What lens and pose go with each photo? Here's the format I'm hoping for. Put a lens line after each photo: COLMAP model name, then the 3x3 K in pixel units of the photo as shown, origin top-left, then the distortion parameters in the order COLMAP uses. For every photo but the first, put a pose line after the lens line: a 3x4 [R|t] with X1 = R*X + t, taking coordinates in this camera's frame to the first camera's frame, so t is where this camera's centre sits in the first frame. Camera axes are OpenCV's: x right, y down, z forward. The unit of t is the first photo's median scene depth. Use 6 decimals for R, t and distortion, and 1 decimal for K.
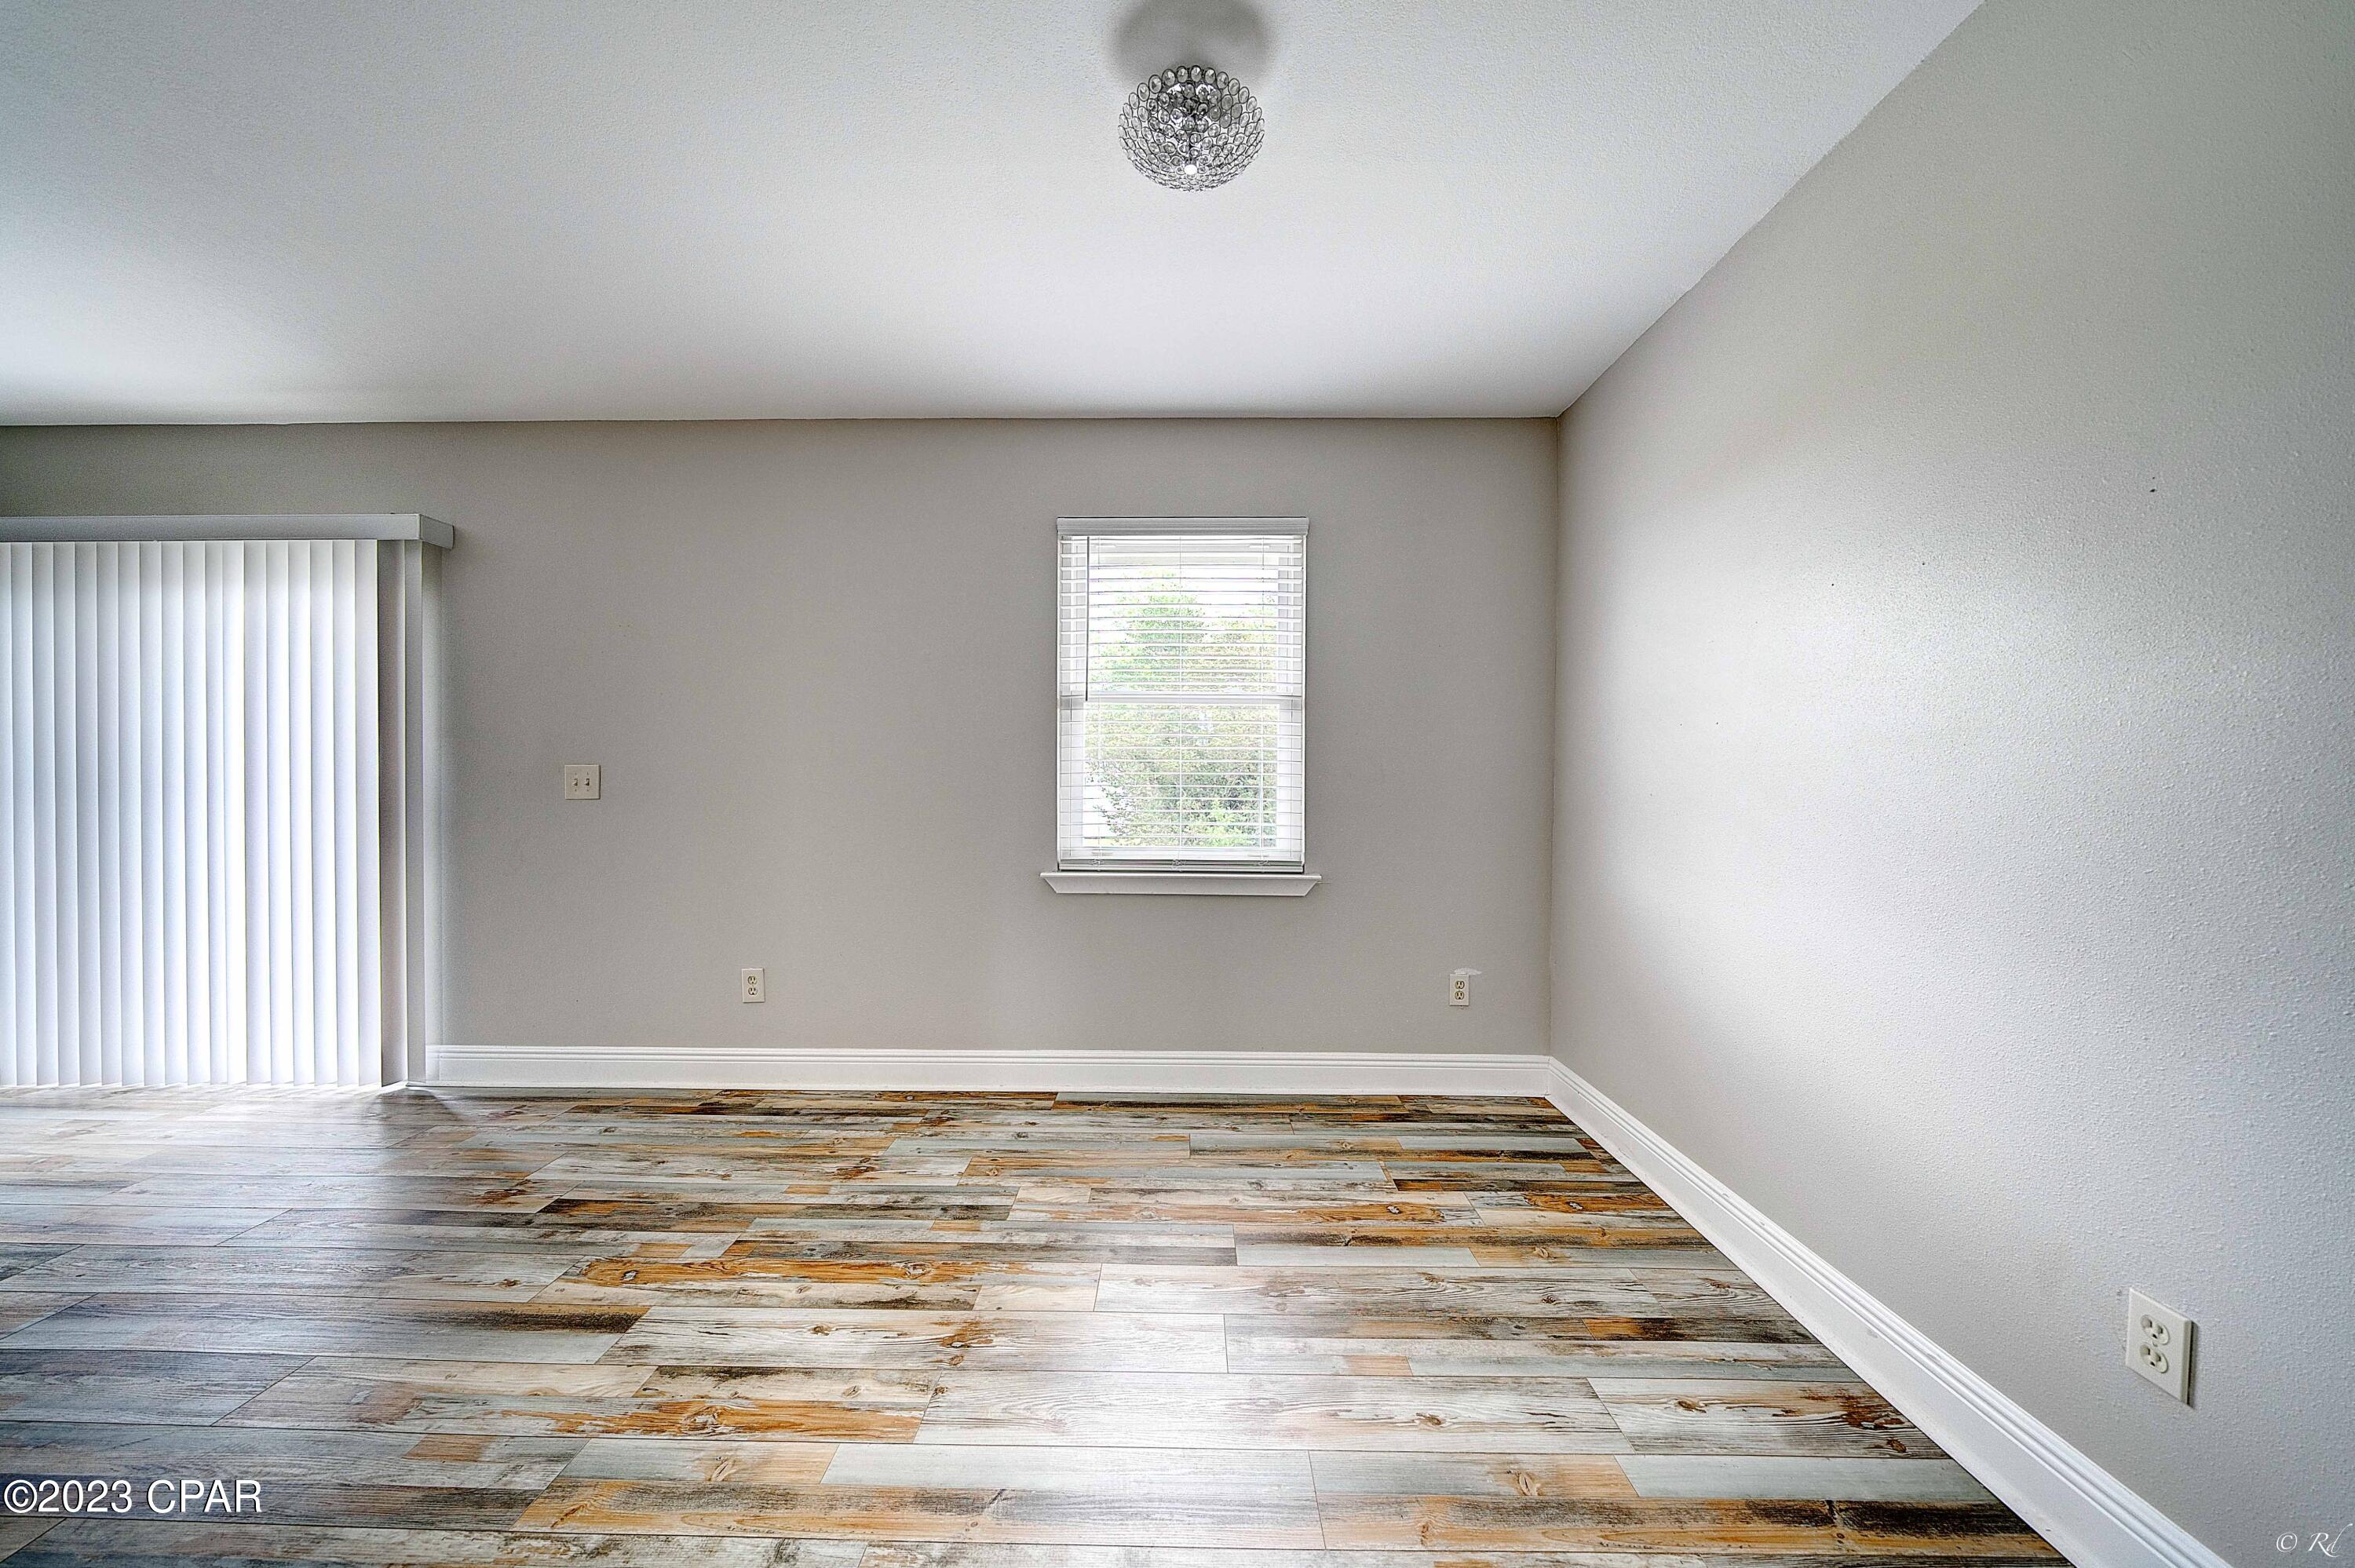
lens RADIAL K [[849.3, 0, 1177.5], [0, 849.3, 784.0], [0, 0, 1]] dist [-0.008605, 0.000132]
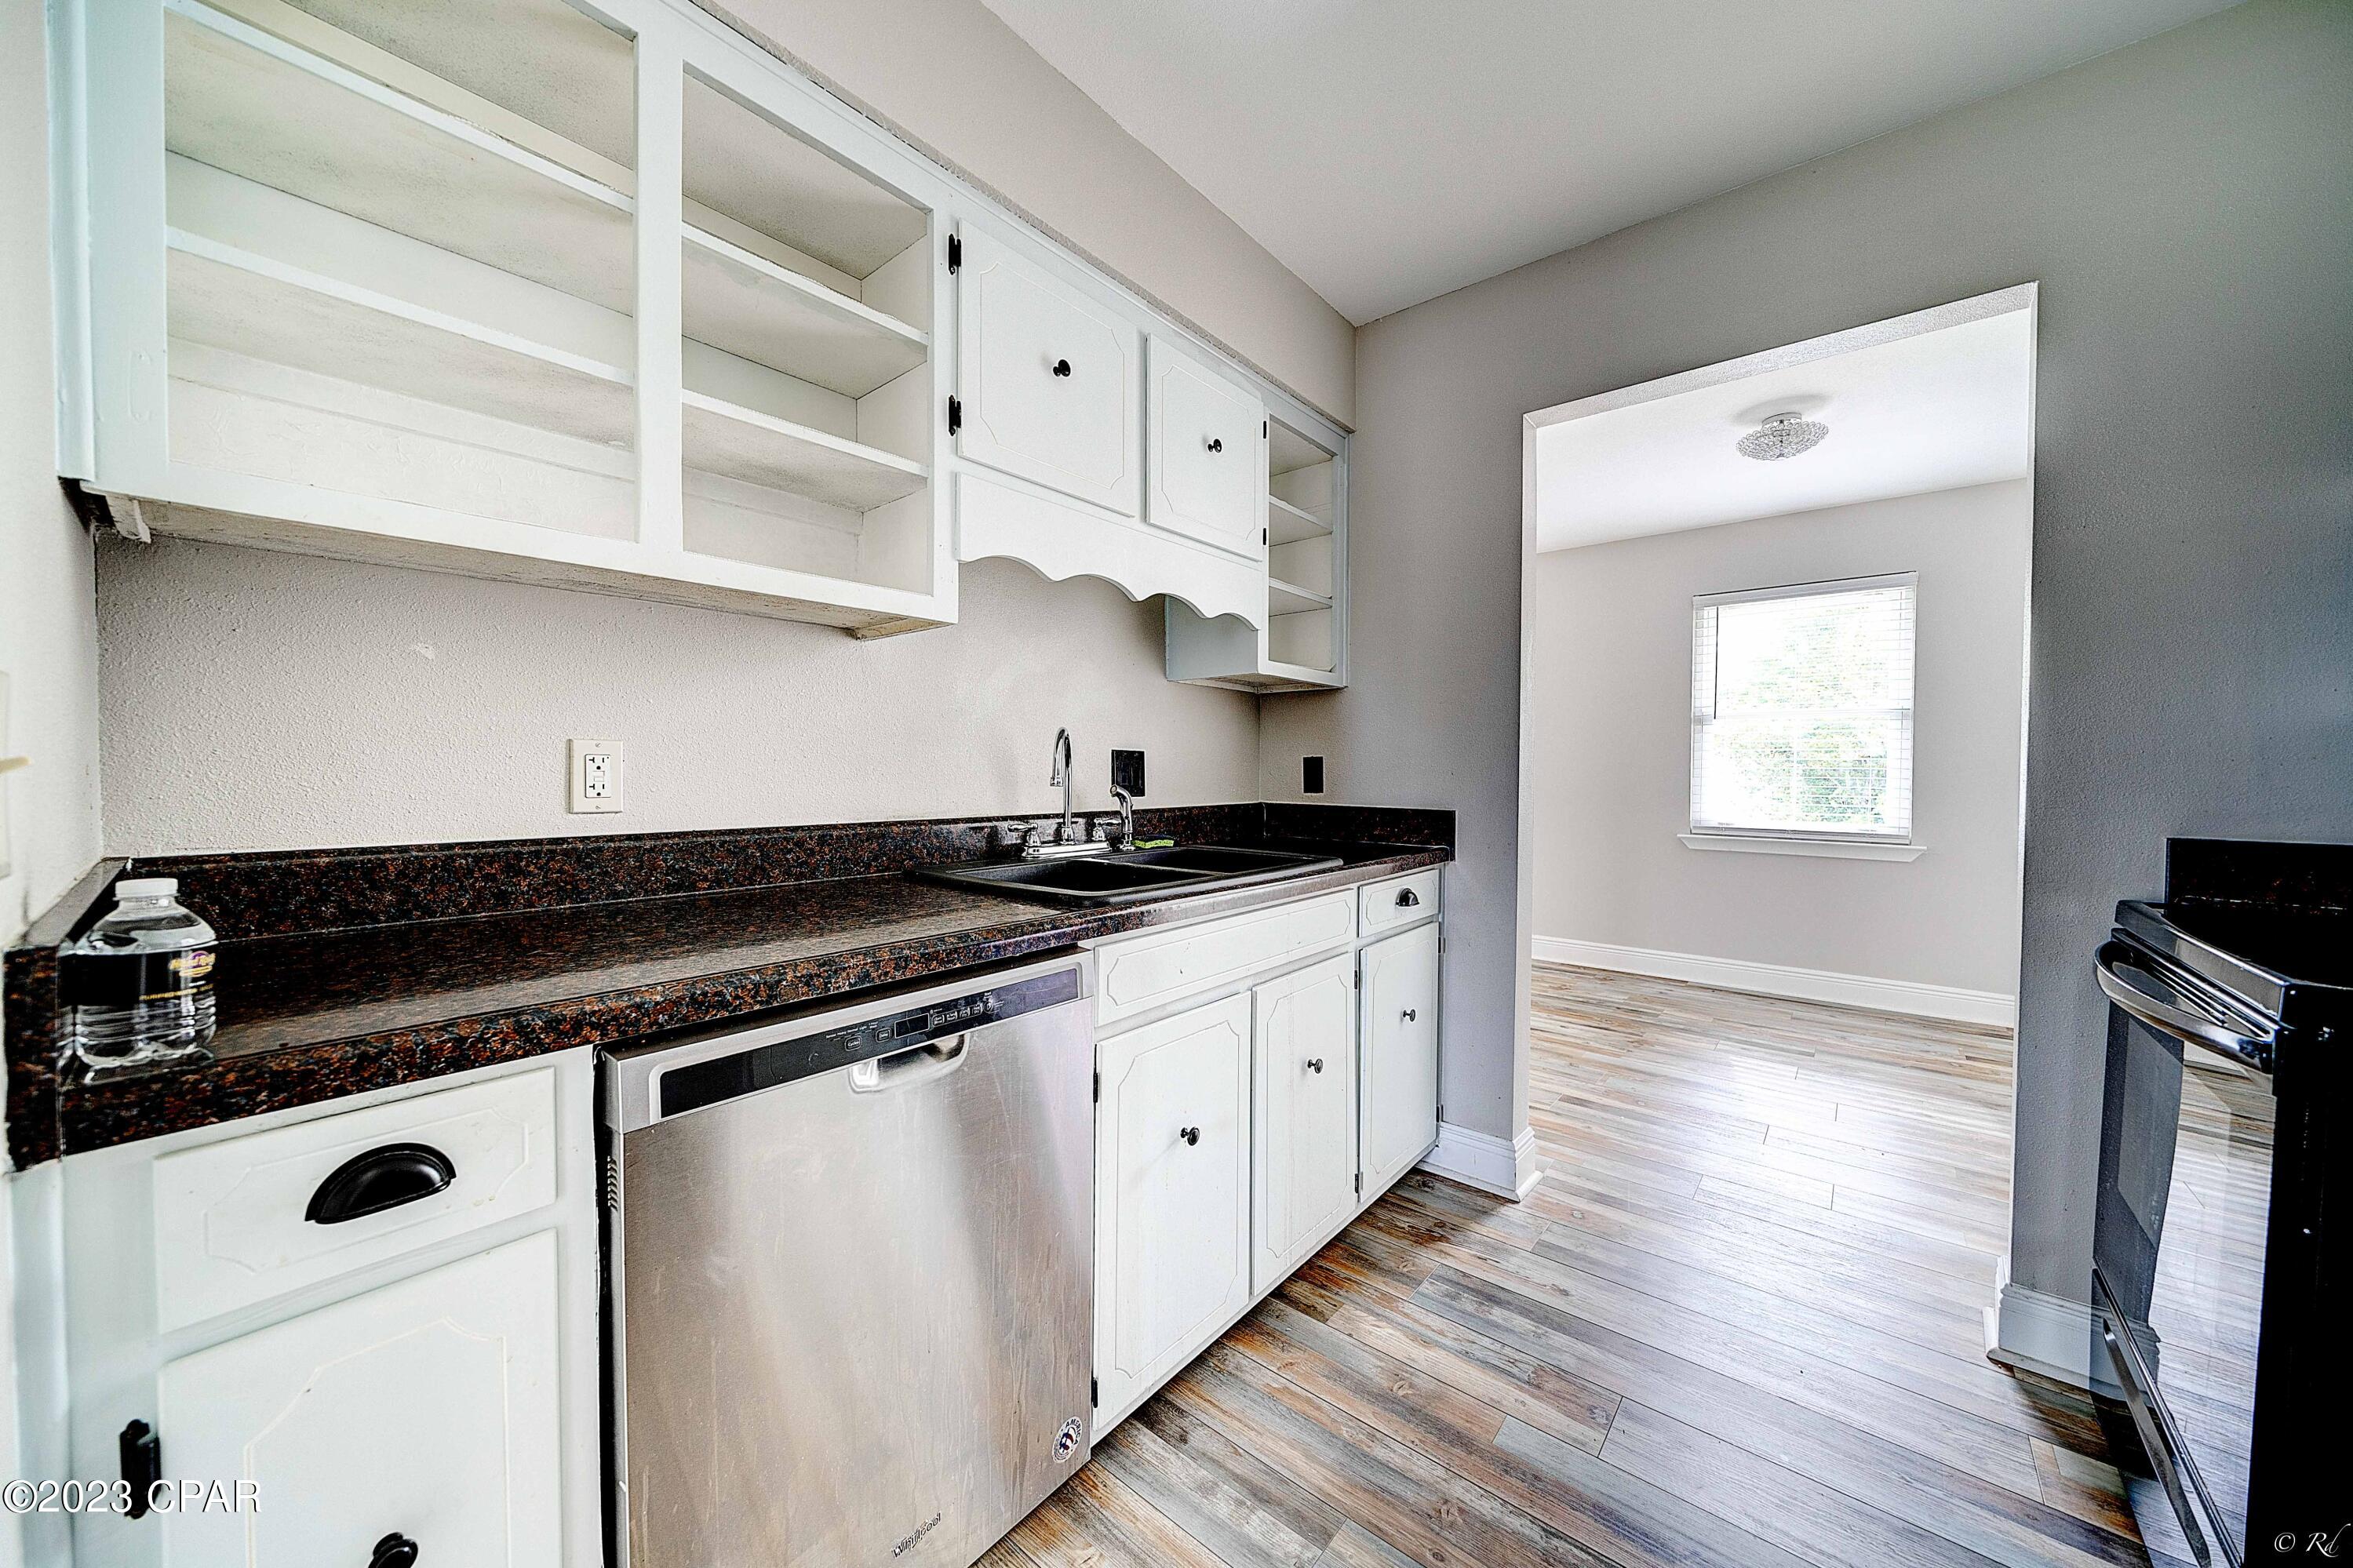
lens RADIAL K [[822.7, 0, 1176.5], [0, 822.7, 784.0], [0, 0, 1]] dist [-0.000979, -0.000056]
pose [[0.770991, 0.011102, -0.636750, 0.112363], [-0.004194, 0.999915, 0.012356, 0.001401], [0.636833, -0.006856, 0.770972, -0.949077]]
